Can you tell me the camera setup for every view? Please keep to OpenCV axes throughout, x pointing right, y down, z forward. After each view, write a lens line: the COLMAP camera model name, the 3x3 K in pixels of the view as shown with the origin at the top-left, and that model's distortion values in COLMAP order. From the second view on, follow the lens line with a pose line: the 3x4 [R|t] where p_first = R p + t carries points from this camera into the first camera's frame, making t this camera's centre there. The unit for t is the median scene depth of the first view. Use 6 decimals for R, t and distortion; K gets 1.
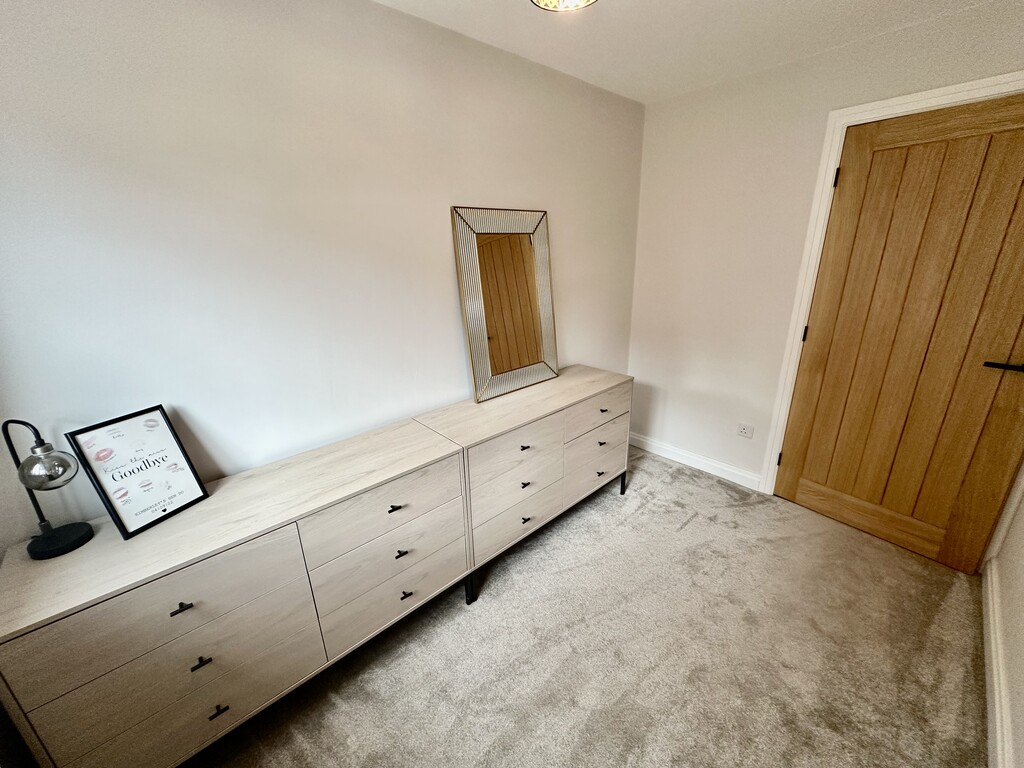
lens RADIAL K [[408.8, 0, 510.2], [0, 408.8, 381.7], [0, 0, 1]] dist [-0.001145, 0.000278]
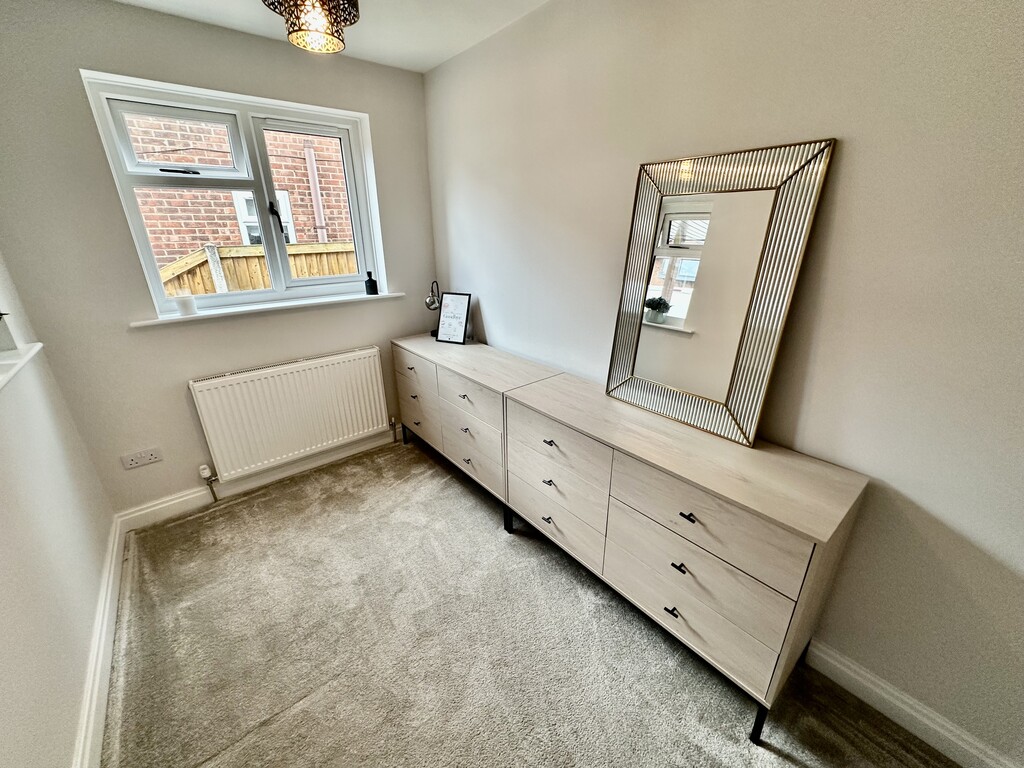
lens RADIAL K [[408.8, 0, 510.2], [0, 408.8, 381.7], [0, 0, 1]] dist [-0.001145, 0.000278]
pose [[-0.059726, 0.378824, -0.923540, 0.925134], [-0.302175, 0.874921, 0.378423, -0.305739], [0.951380, 0.301672, 0.062216, 0.921492]]
